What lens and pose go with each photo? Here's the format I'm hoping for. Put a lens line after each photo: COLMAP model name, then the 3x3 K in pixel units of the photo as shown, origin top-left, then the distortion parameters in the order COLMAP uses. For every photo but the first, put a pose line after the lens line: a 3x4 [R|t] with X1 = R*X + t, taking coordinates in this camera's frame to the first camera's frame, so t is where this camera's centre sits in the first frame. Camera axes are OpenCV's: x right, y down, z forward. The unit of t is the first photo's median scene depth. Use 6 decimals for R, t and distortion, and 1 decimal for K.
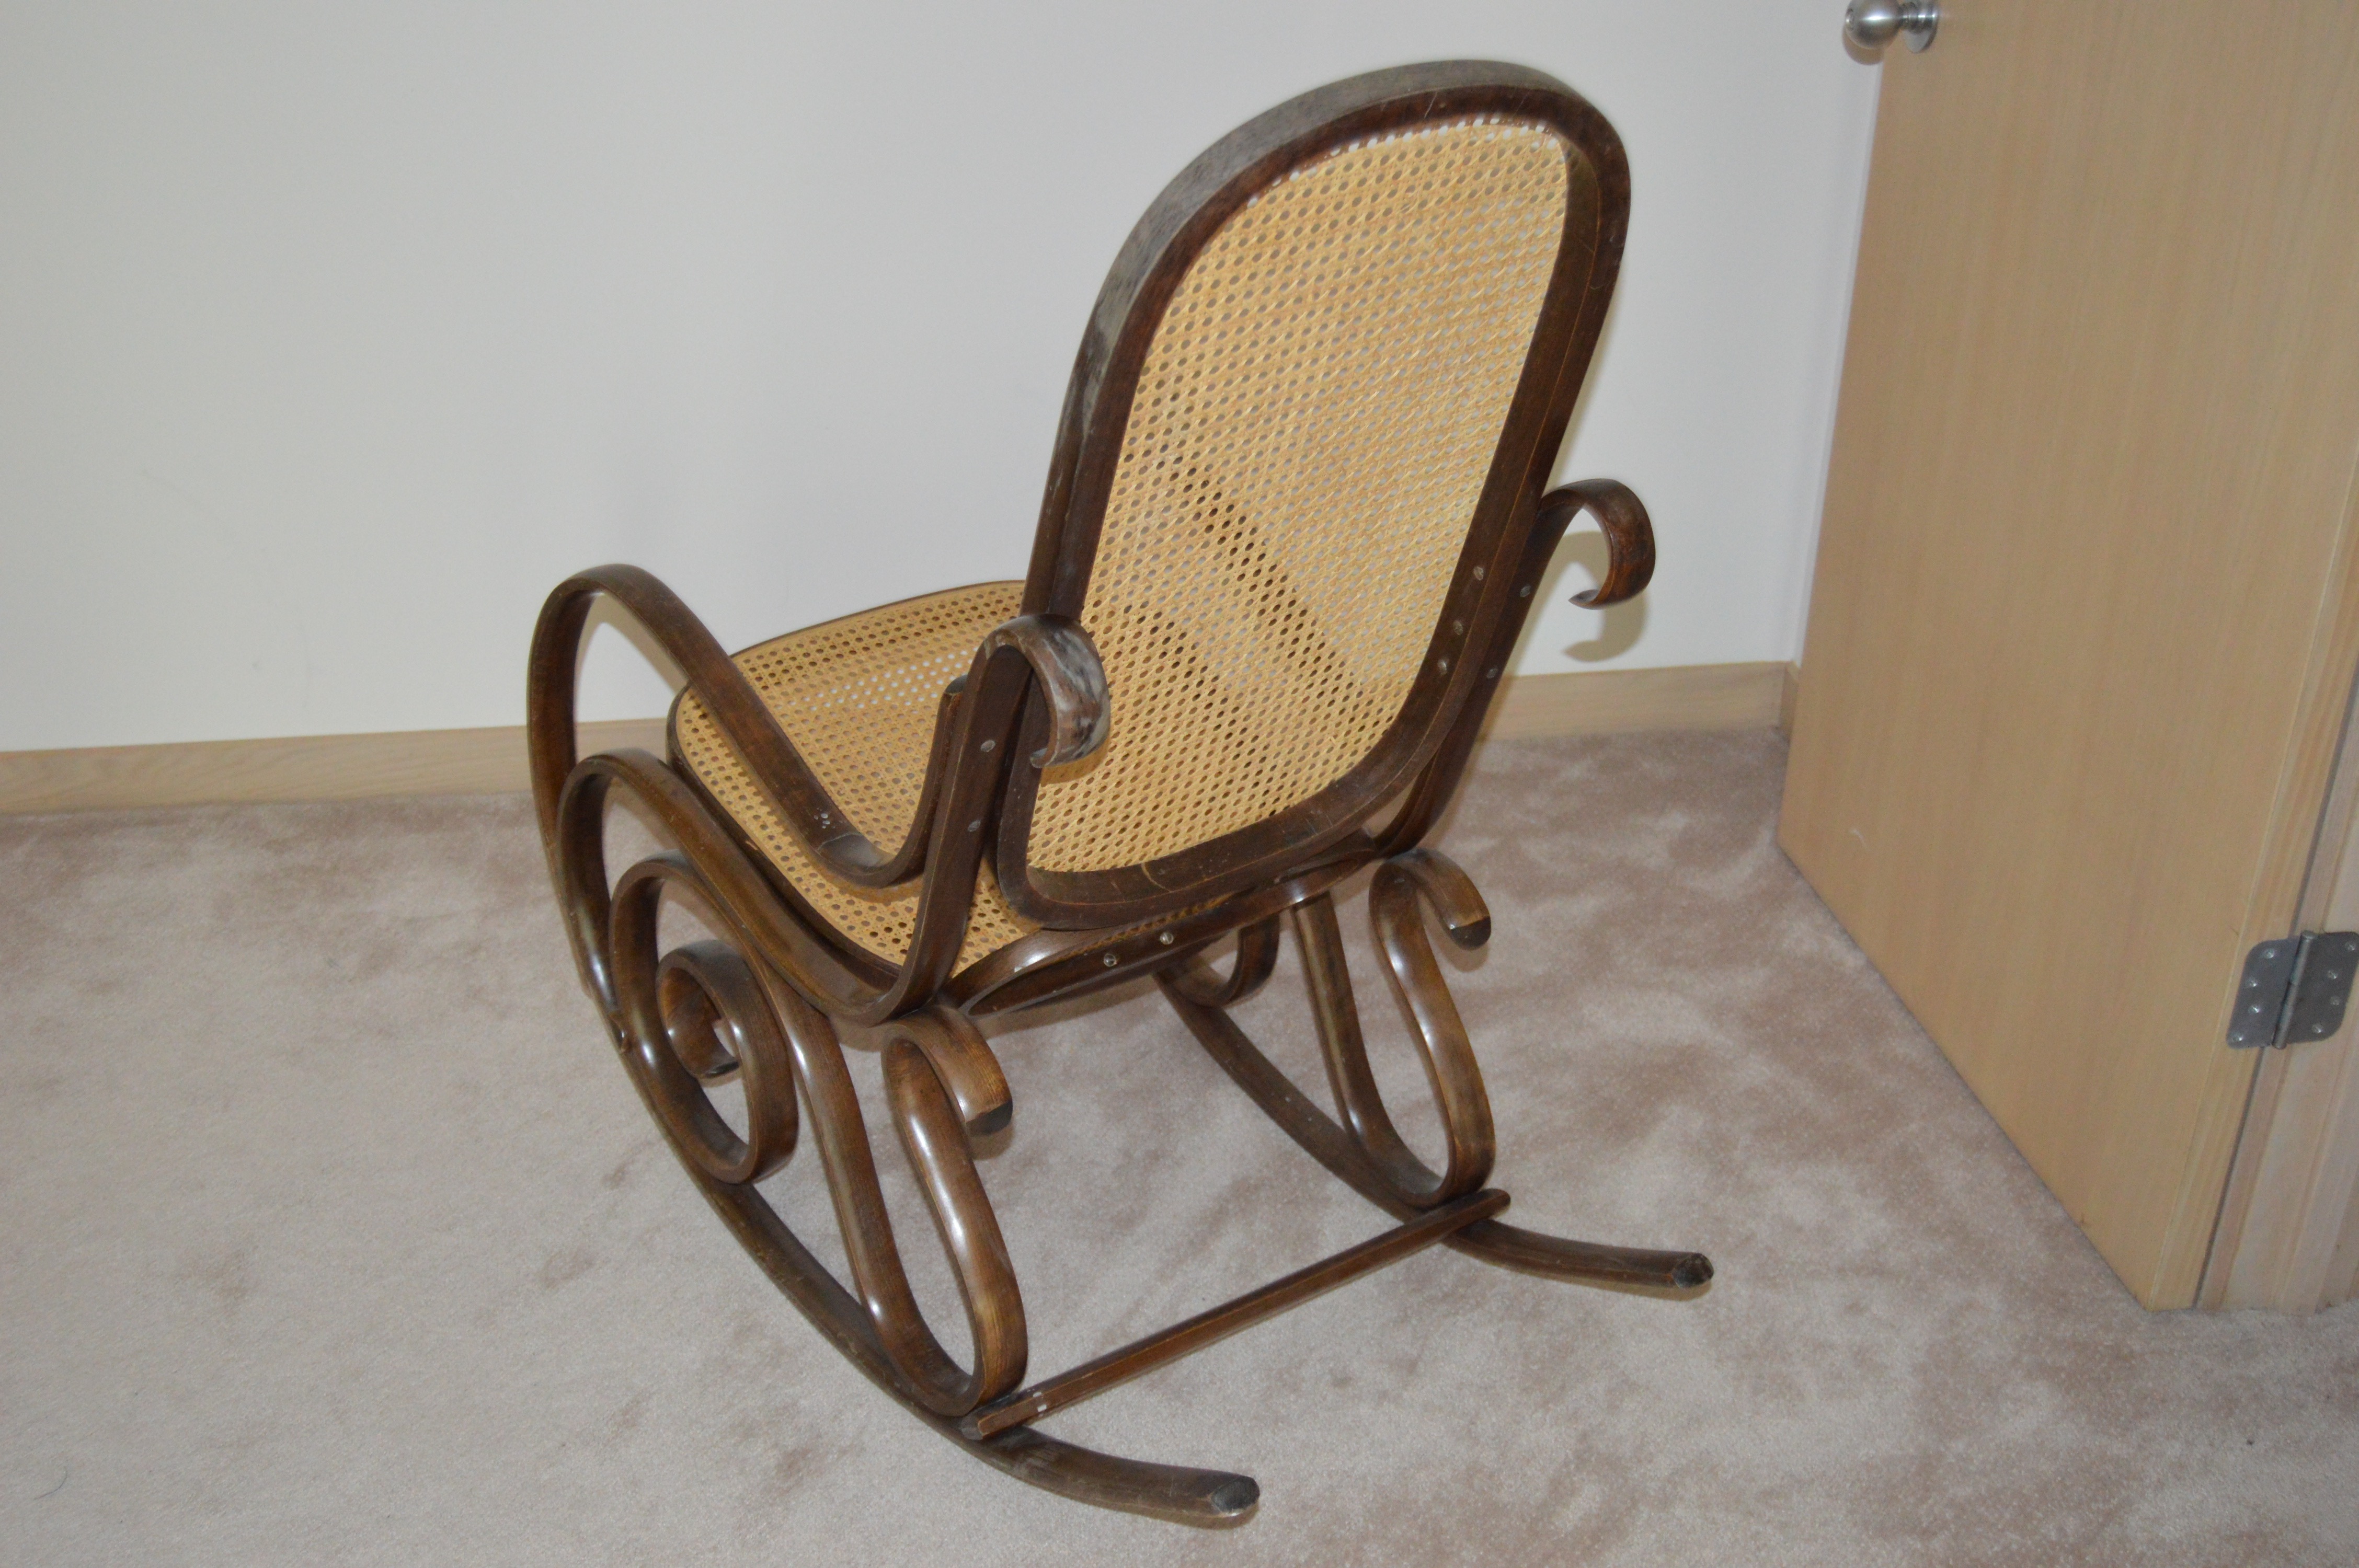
lens RADIAL K [[2535.8, 0, 1167.4], [0, 2535.8, 761.1], [0, 0, 1]] dist [-0.059588, 0.000000]
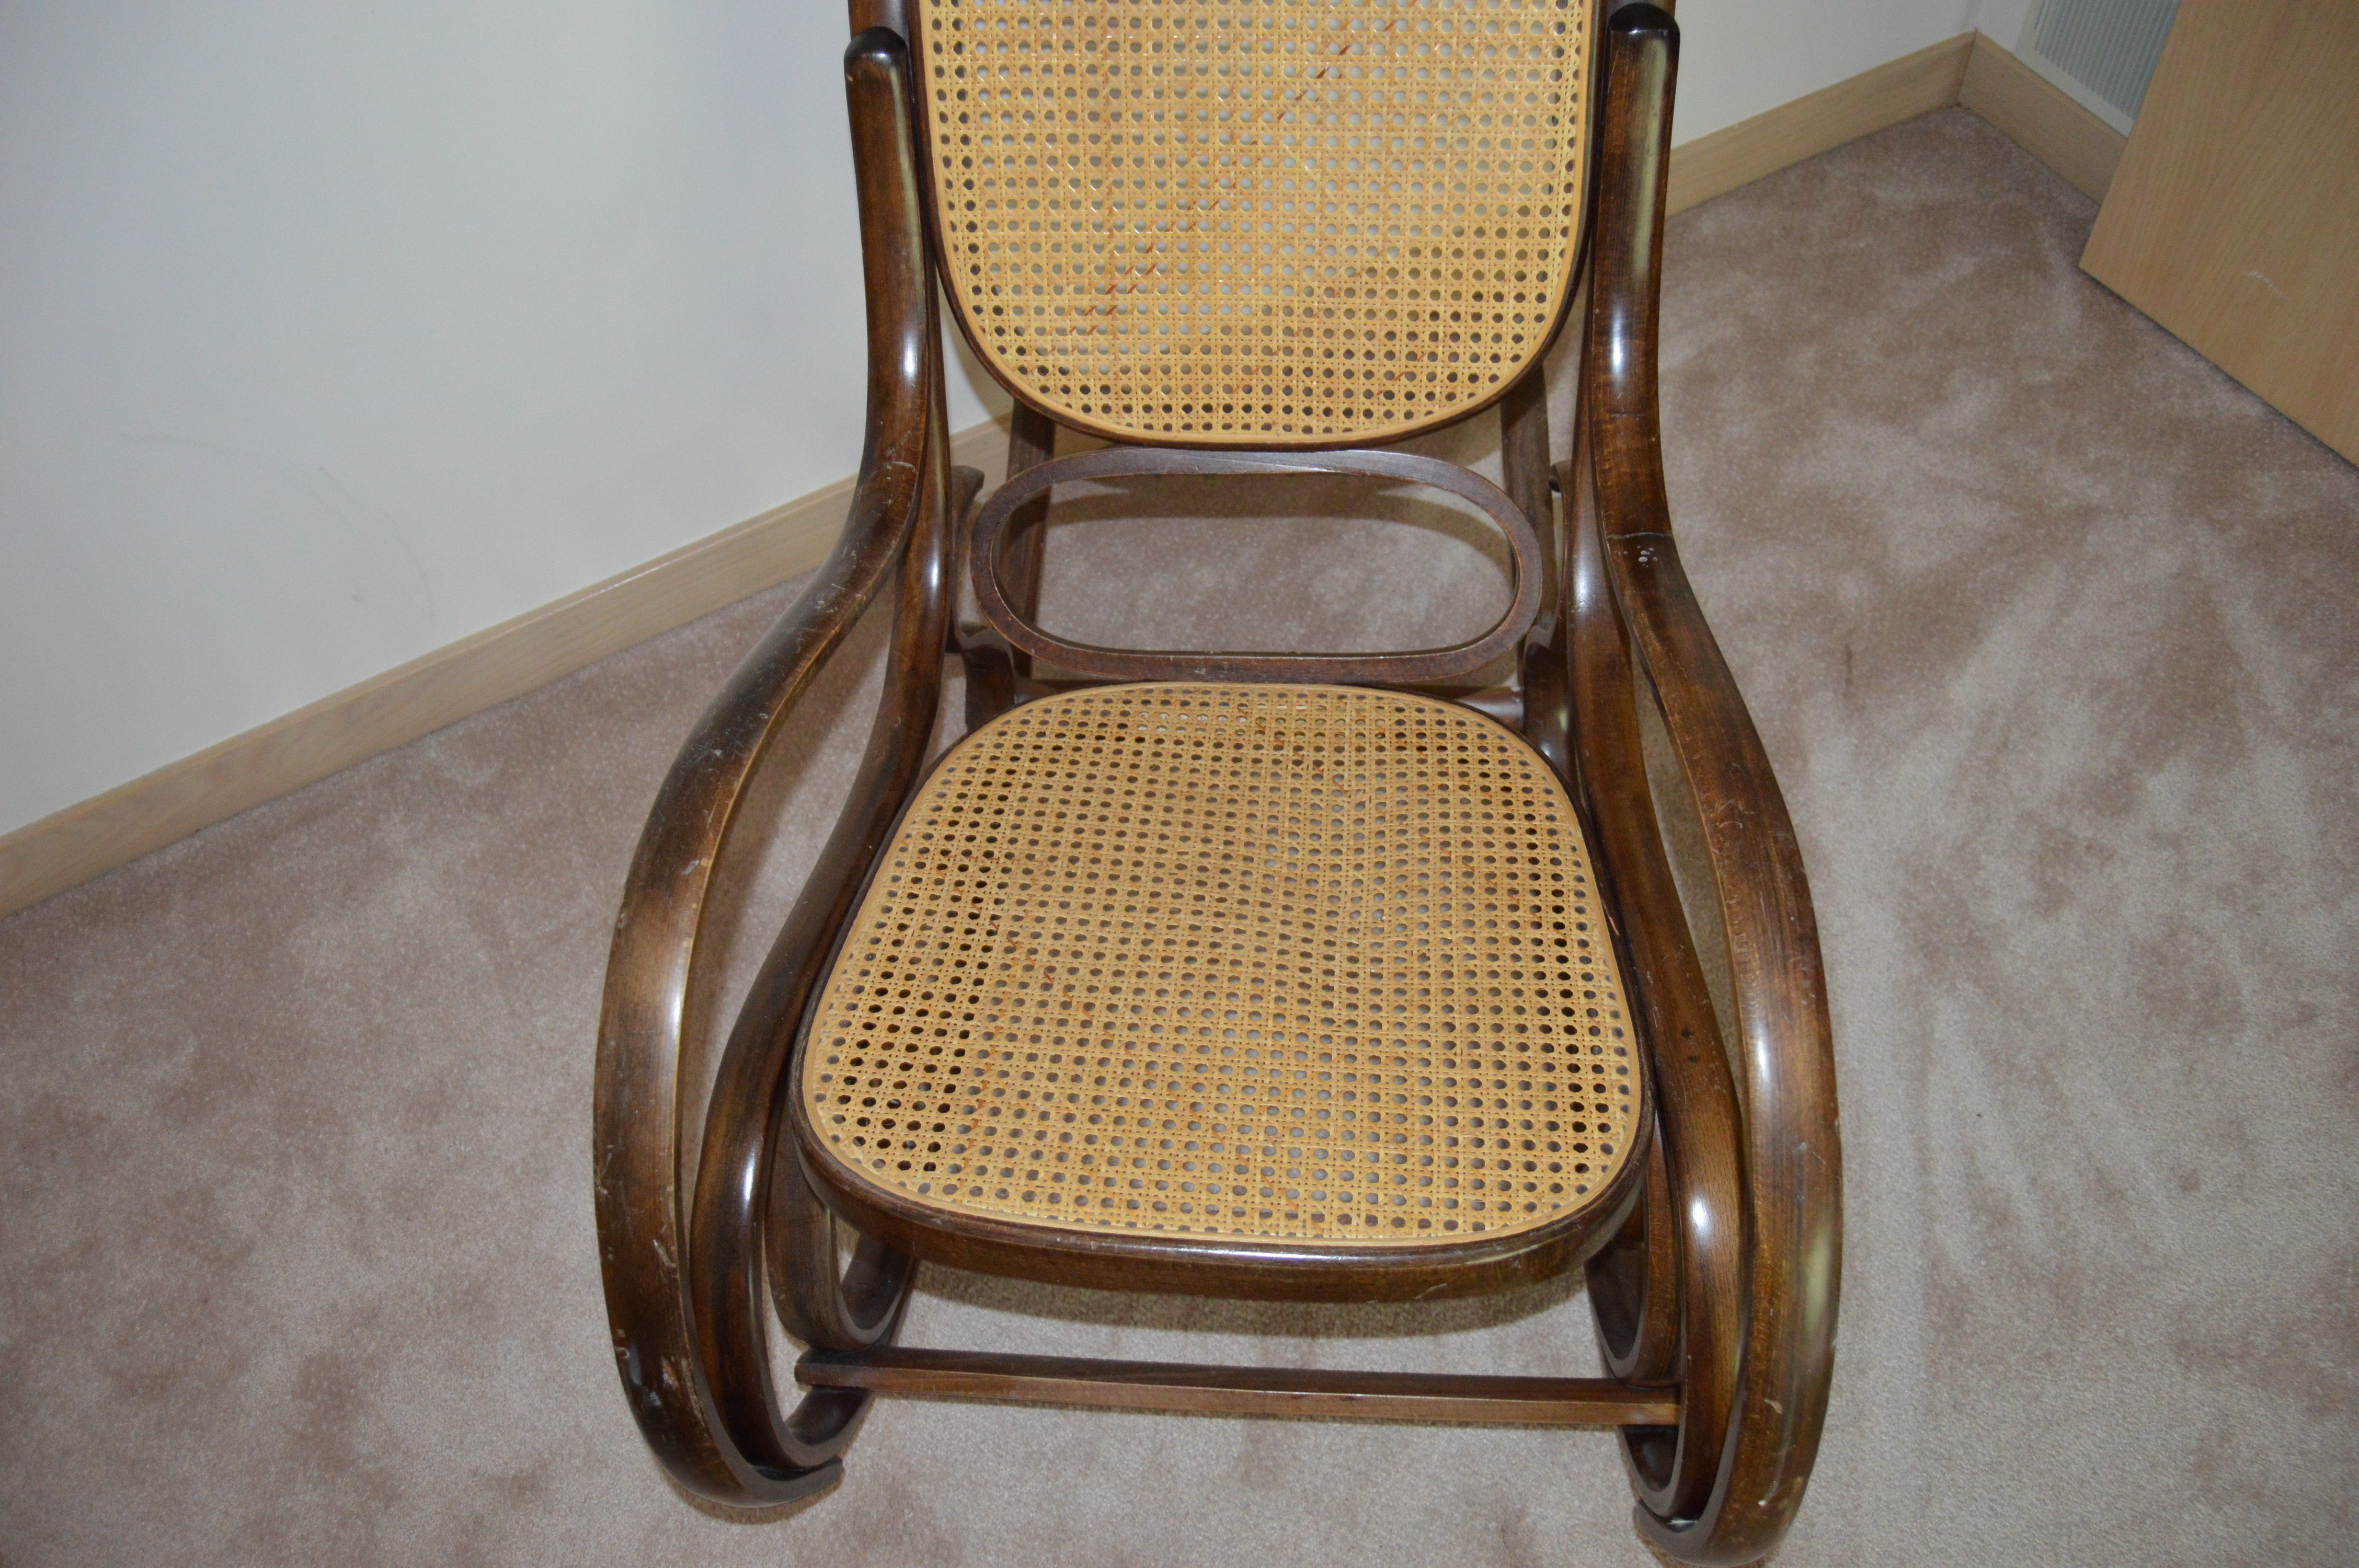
lens RADIAL K [[1847.0, 0, 1188.3], [0, 1847.0, 774.9], [0, 0, 1]] dist [-0.090913, 0.025471]
pose [[0.932546, -0.327836, 0.151270, -0.286125], [0.229118, 0.861137, 0.453814, -0.230154], [-0.279040, -0.388544, 0.878163, 0.536298]]
